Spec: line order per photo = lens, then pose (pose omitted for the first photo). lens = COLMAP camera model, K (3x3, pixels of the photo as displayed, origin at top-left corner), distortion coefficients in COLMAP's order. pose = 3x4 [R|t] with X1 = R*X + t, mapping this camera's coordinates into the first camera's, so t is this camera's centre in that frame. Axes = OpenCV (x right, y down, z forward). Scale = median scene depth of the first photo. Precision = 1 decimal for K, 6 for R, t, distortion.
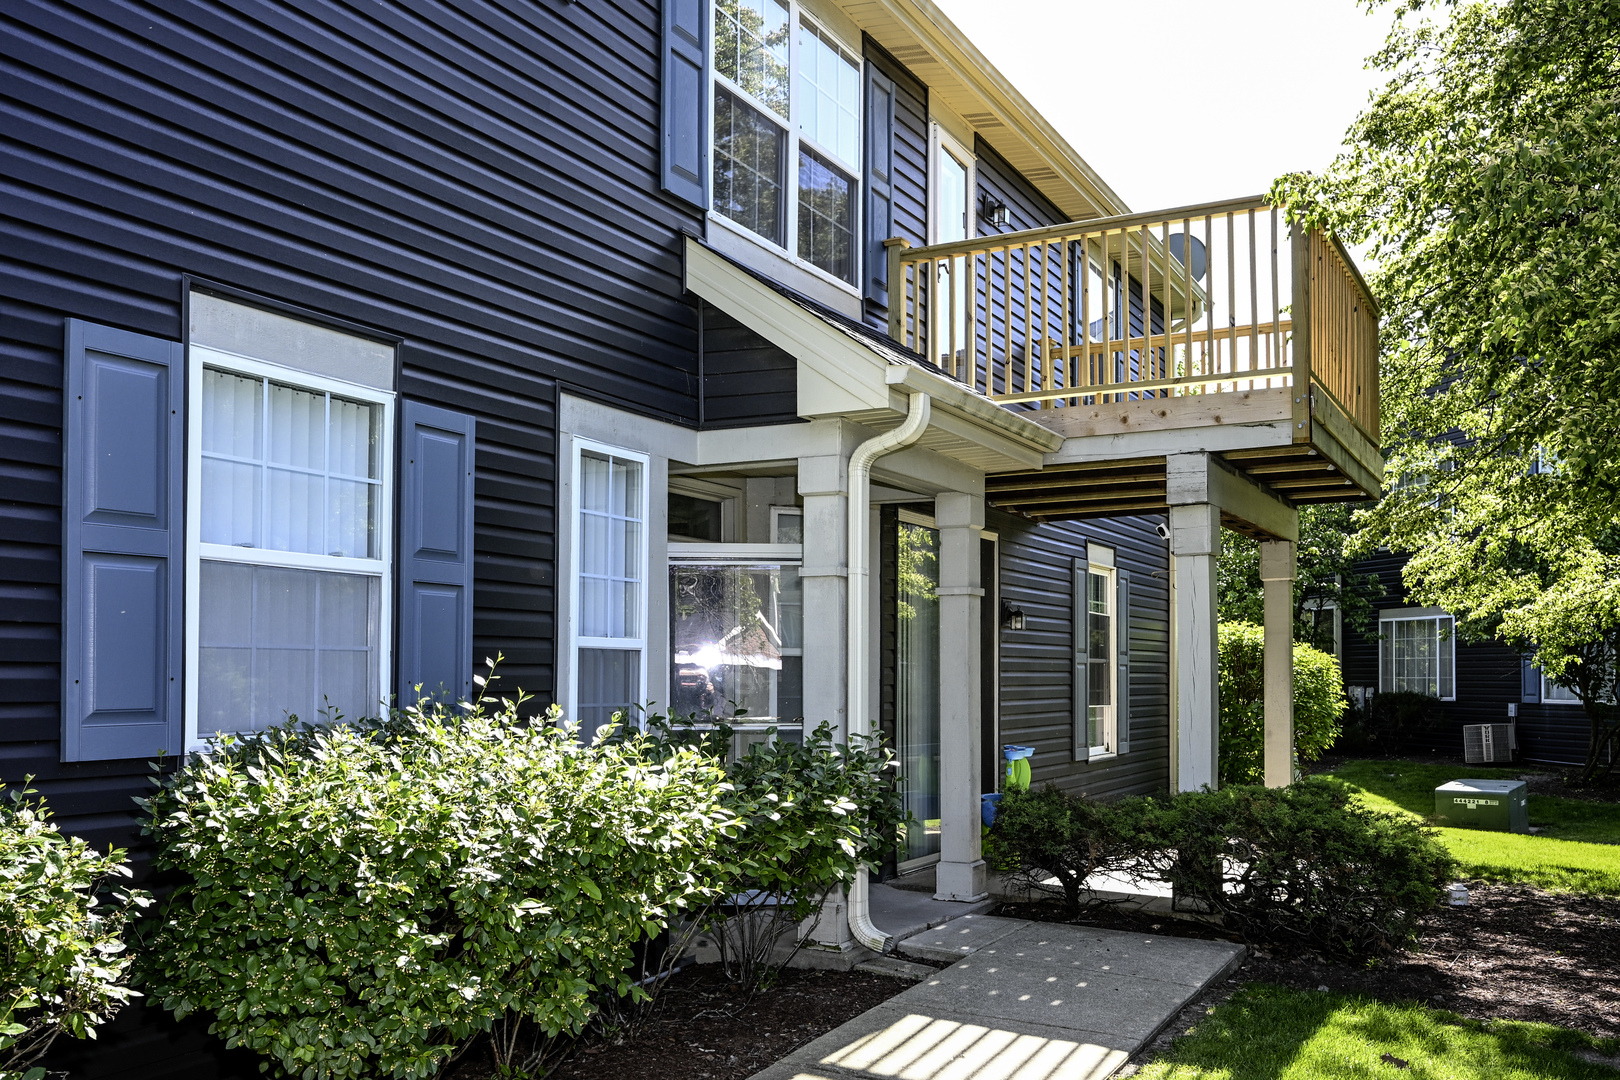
lens RADIAL K [[1284.2, 0, 810.0], [0, 1284.2, 540.0], [0, 0, 1]] dist [-0.001564, 0.003711]
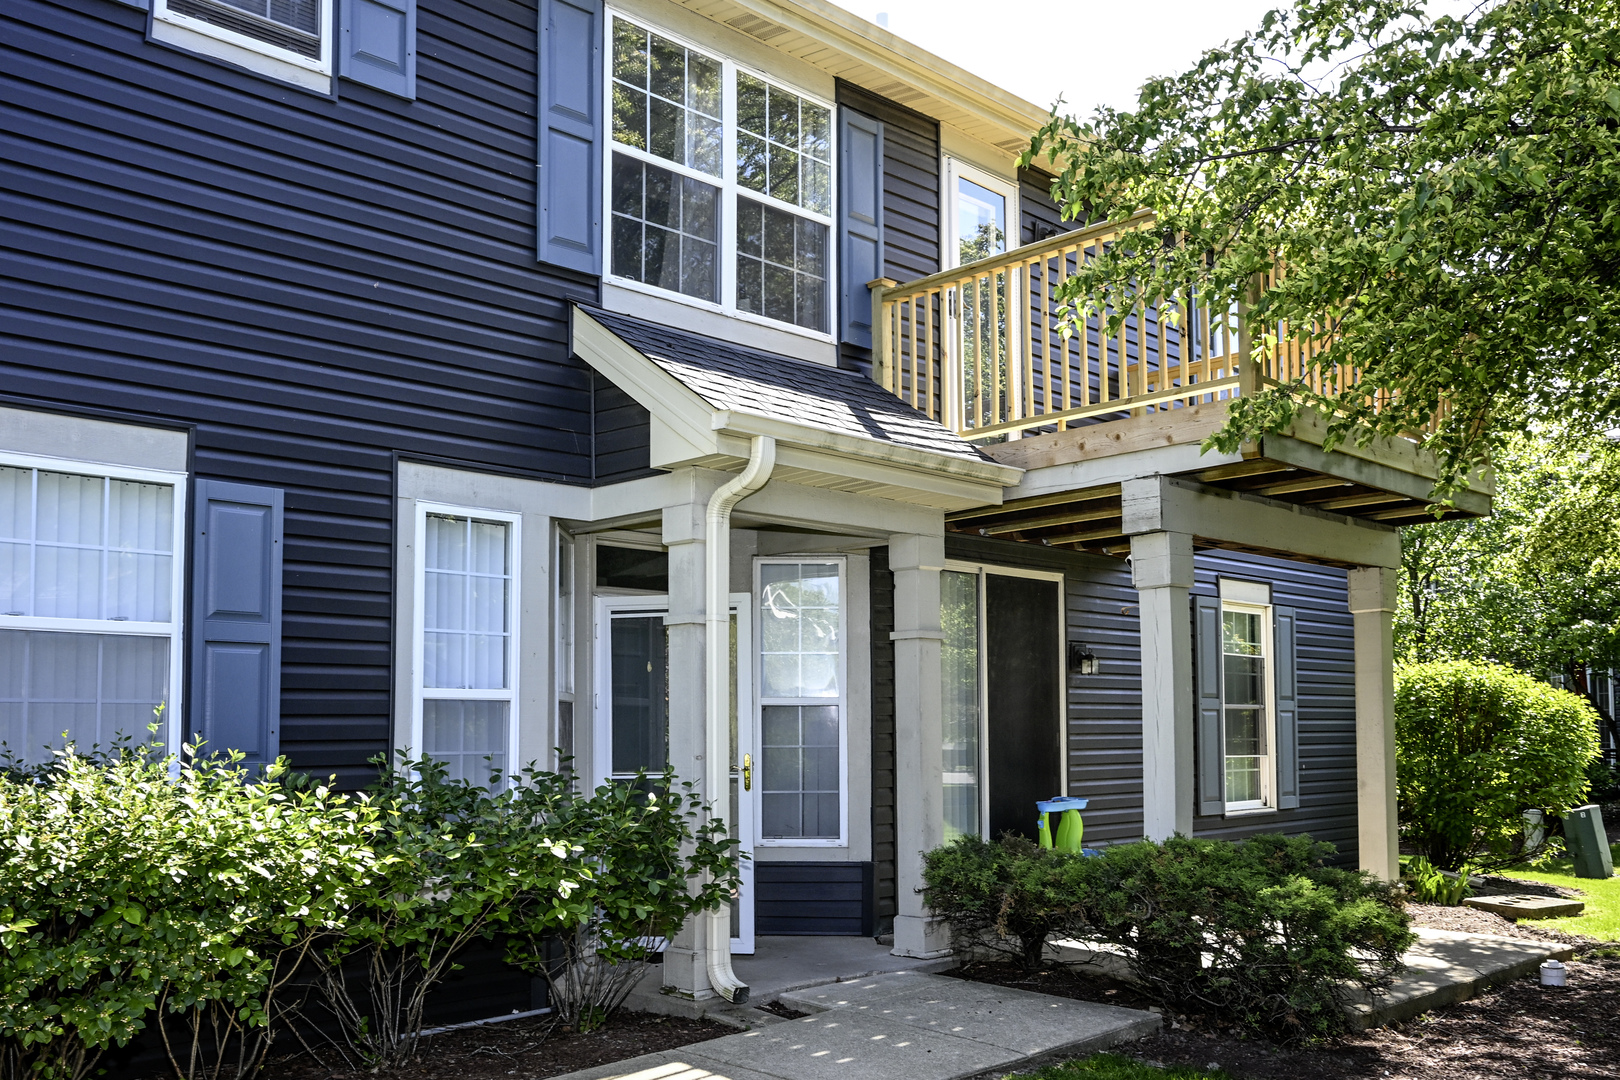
lens RADIAL K [[1289.3, 0, 810.0], [0, 1289.3, 560.7], [0, 0, 1]] dist [0.005582, -0.005440]
pose [[0.960499, -0.047477, -0.274203, 0.380983], [0.040030, 0.998663, -0.032694, 0.015597], [0.275388, 0.020427, 0.961116, 0.050783]]
